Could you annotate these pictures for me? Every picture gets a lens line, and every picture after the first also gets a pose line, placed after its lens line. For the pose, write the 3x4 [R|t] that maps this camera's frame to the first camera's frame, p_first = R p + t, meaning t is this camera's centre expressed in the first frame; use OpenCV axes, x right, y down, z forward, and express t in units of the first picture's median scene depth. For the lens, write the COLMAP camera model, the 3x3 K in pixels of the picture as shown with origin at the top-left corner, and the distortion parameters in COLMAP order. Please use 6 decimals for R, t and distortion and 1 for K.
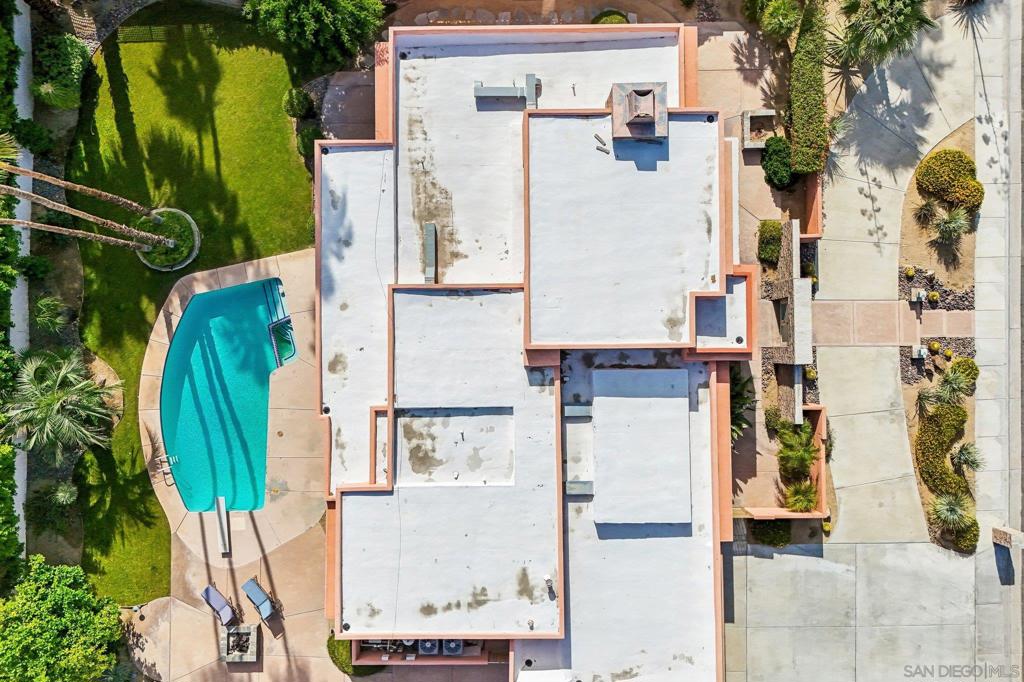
lens RADIAL K [[687.1, 0, 512.0], [0, 687.1, 341.0], [0, 0, 1]] dist [0.000687, 0.001003]
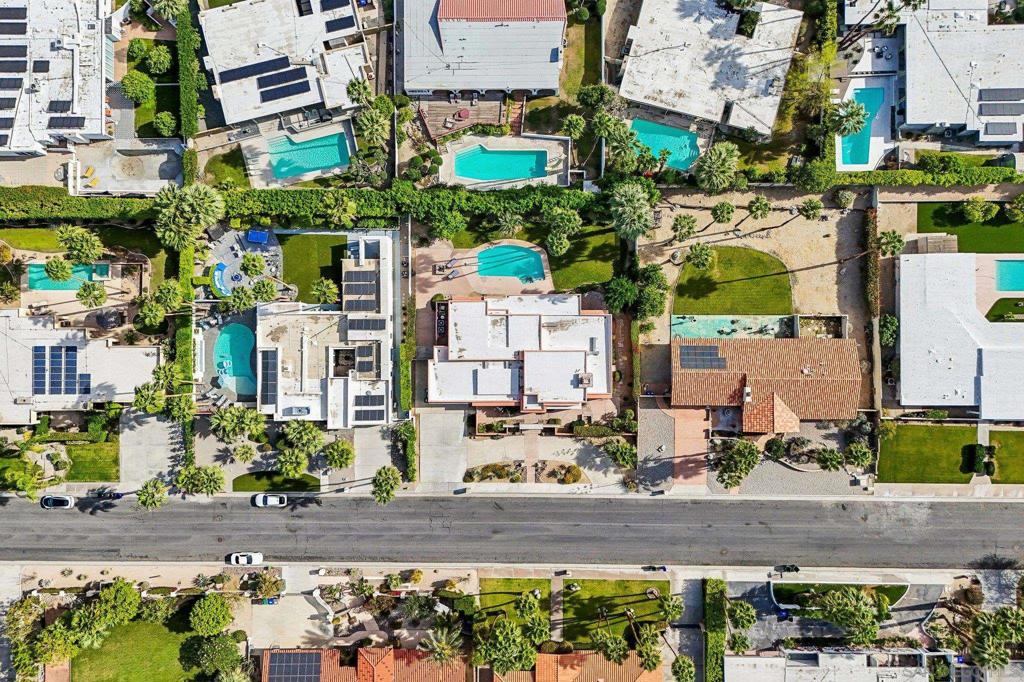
lens RADIAL K [[687.1, 0, 512.0], [0, 687.1, 341.0], [0, 0, 1]] dist [0.000687, 0.001003]
pose [[-0.005641, 0.999956, -0.007459, -0.003989], [-0.999416, -0.005386, 0.033755, -0.045892], [0.033714, 0.007645, 0.999402, -2.563231]]
